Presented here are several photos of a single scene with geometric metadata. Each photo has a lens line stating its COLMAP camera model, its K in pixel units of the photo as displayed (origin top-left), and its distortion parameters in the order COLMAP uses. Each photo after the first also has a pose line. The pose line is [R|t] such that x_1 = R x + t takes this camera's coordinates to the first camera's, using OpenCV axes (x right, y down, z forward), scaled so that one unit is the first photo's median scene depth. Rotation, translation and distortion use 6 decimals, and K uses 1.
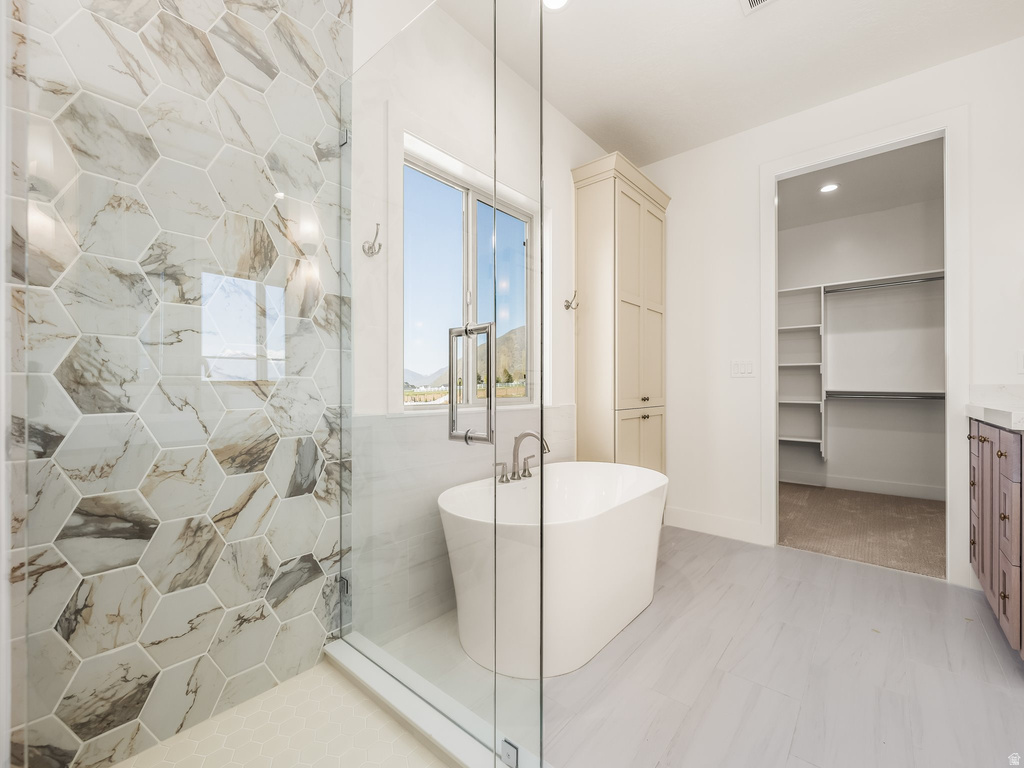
lens RADIAL K [[434.6, 0, 512.2], [0, 434.6, 385.4], [0, 0, 1]] dist [-0.000603, -0.000382]
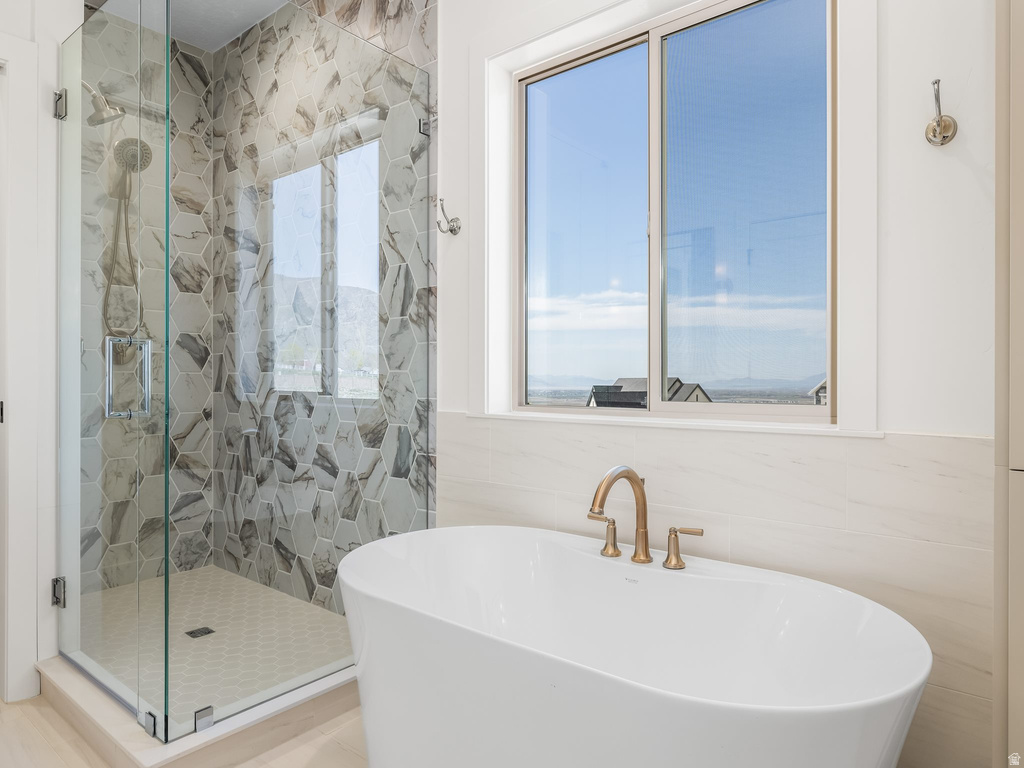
lens RADIAL K [[631.9, 0, 512.2], [0, 631.9, 382.6], [0, 0, 1]] dist [-0.005650, 0.000035]
pose [[0.014980, 0.002219, -0.999885, 1.126612], [0.000413, 0.999997, 0.002225, 0.006863], [0.999888, -0.000446, 0.014979, 1.265562]]
